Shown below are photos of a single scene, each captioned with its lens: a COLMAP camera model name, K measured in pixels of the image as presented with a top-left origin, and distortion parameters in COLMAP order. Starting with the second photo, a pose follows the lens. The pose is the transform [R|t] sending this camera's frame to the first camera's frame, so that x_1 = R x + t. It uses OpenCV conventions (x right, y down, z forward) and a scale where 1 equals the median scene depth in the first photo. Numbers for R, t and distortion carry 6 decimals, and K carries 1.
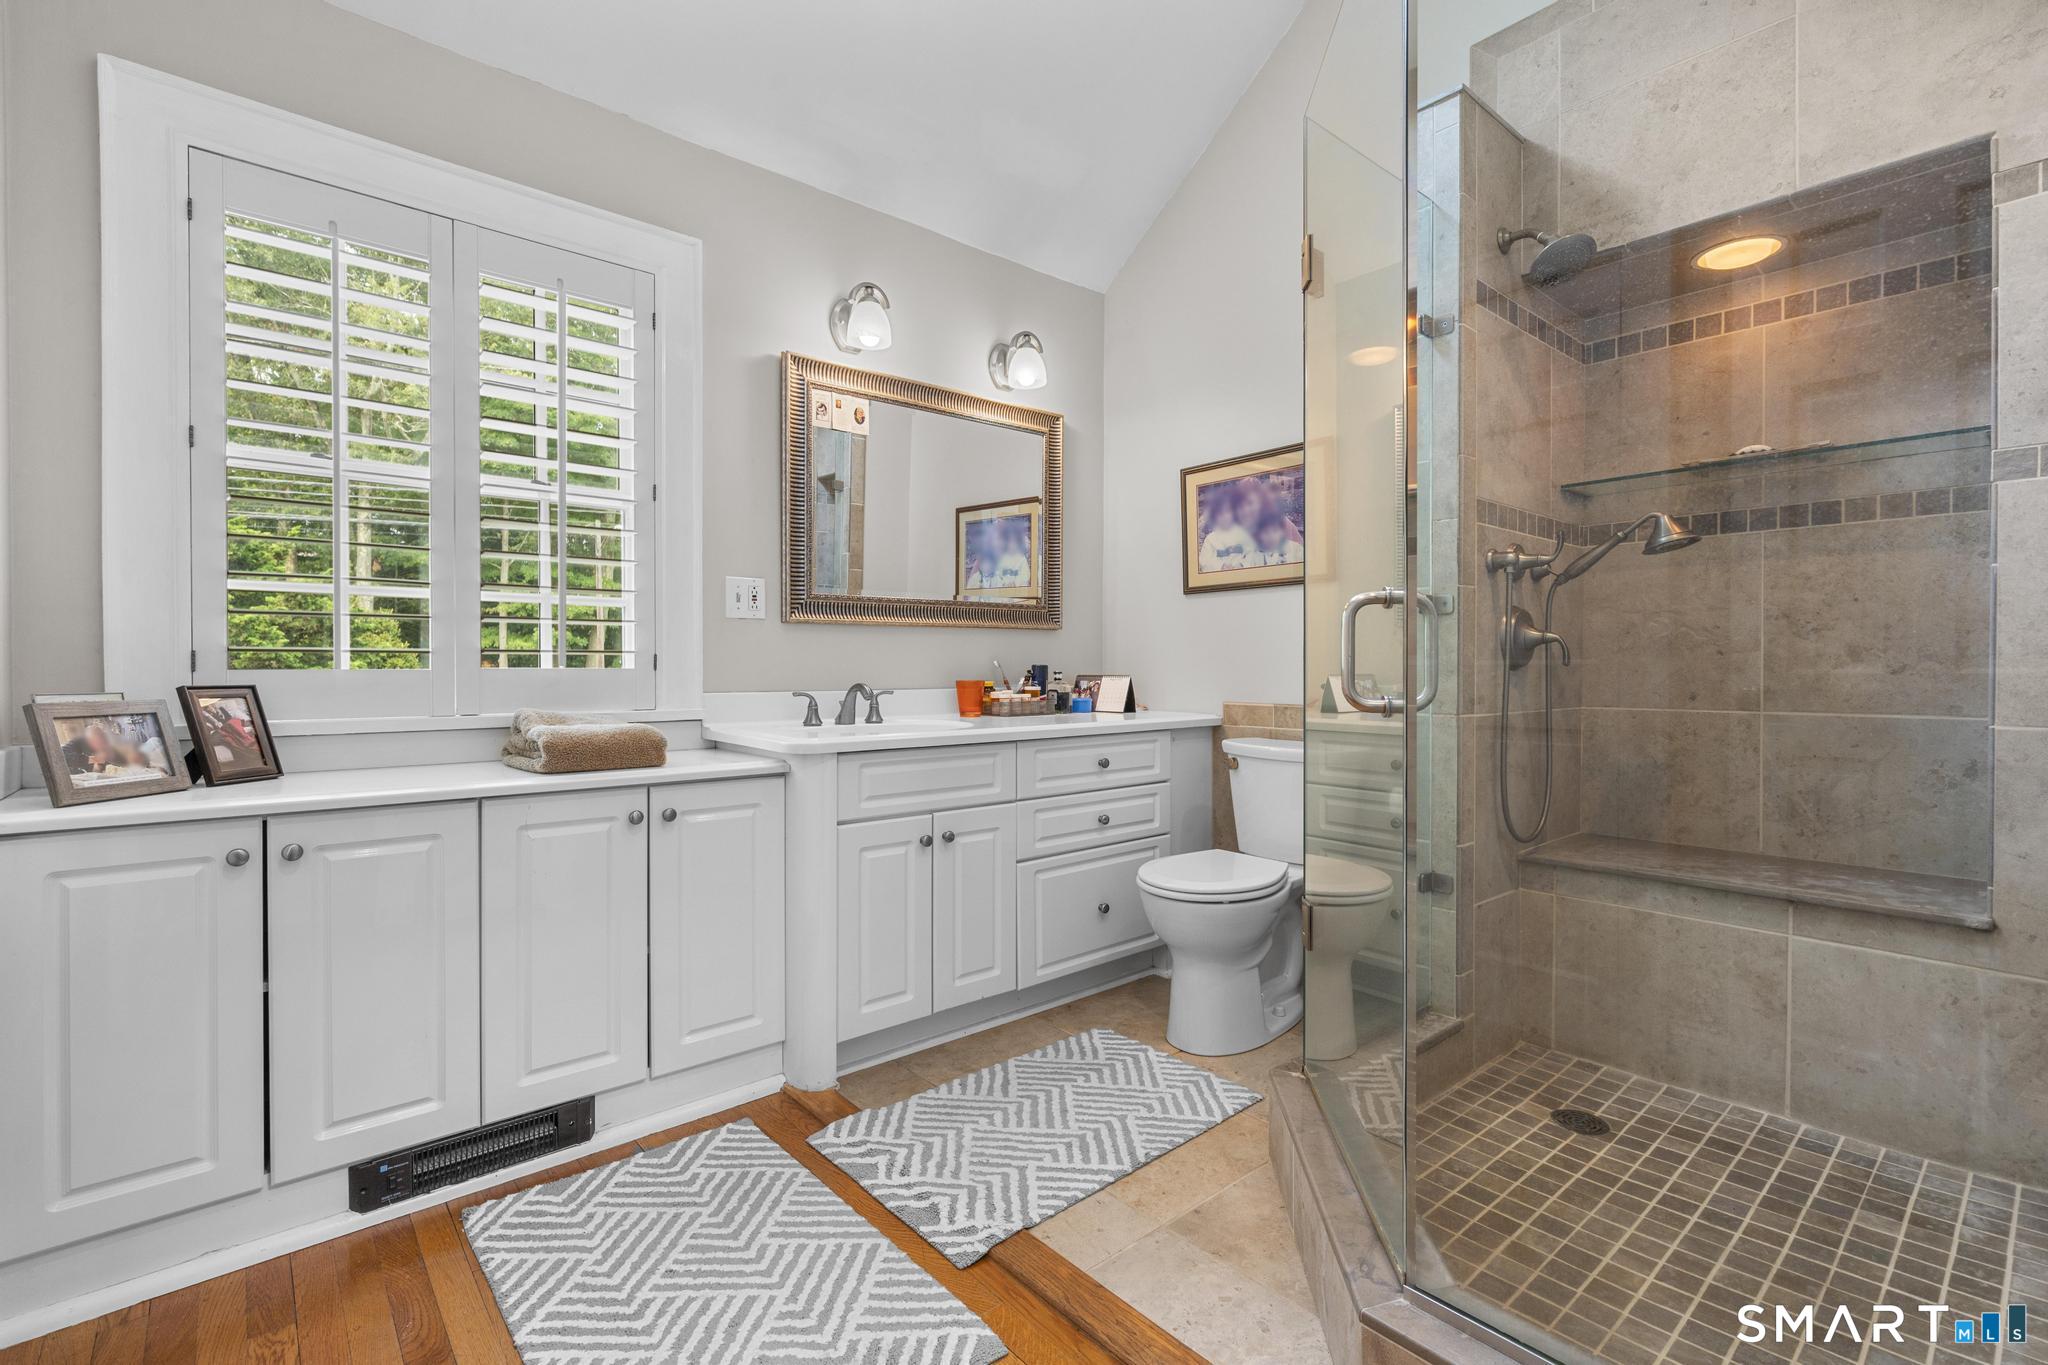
lens RADIAL K [[924.0, 0, 1024.0], [0, 924.0, 682.5], [0, 0, 1]] dist [-0.000383, -0.000052]
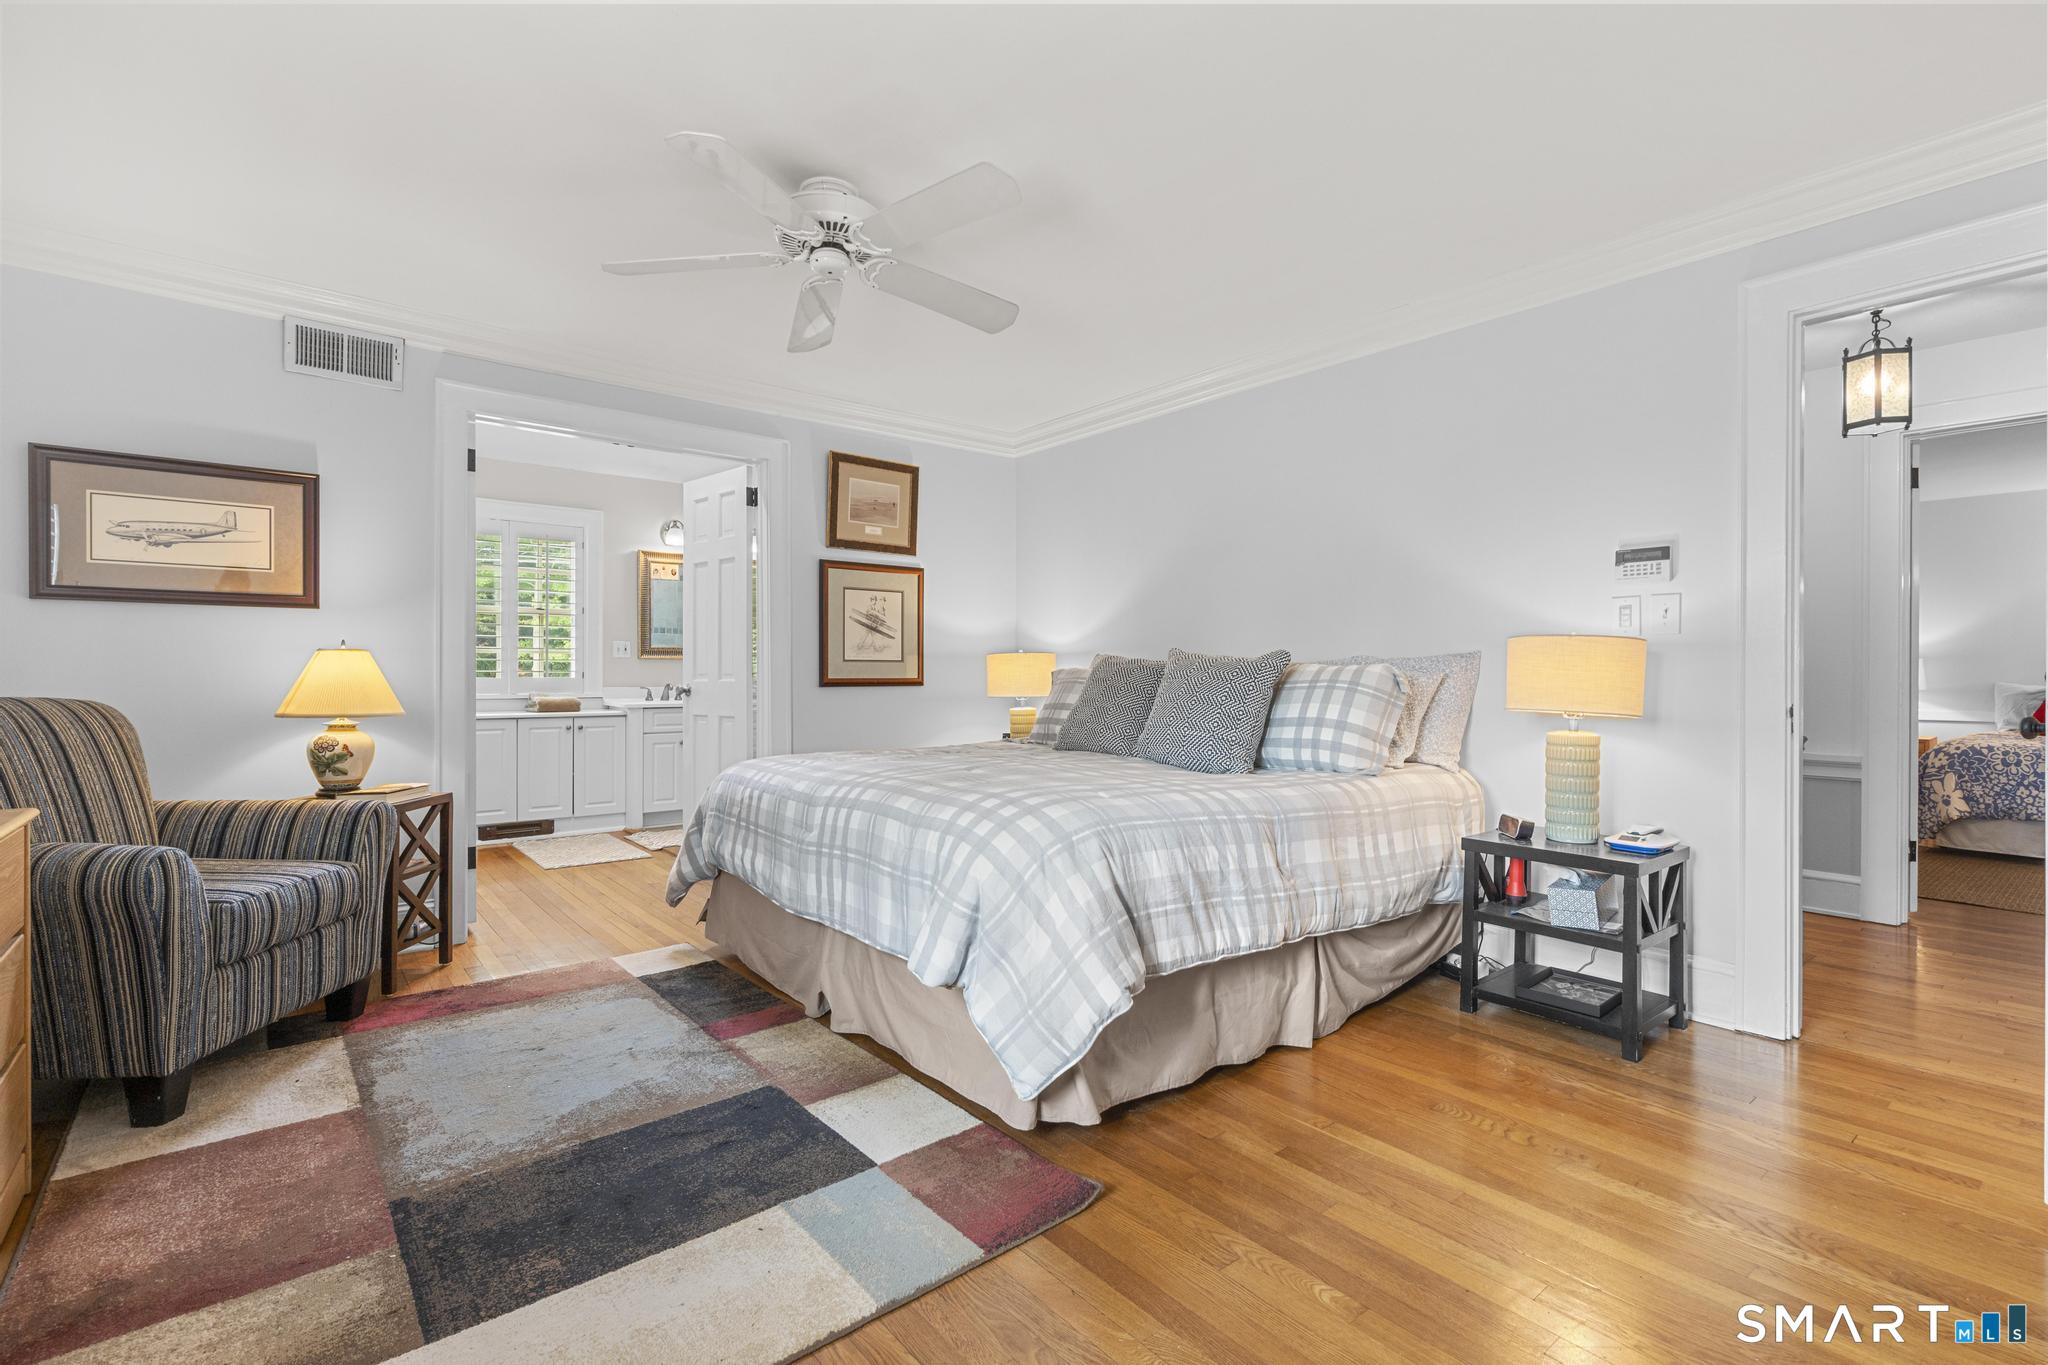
lens RADIAL K [[908.2, 0, 1024.0], [0, 908.2, 682.5], [0, 0, 1]] dist [0.001554, 0.000109]
pose [[0.999867, -0.002288, -0.016131, 0.935174], [0.002136, 0.999953, -0.009435, 0.026029], [0.016152, 0.009399, 0.999825, -1.628218]]
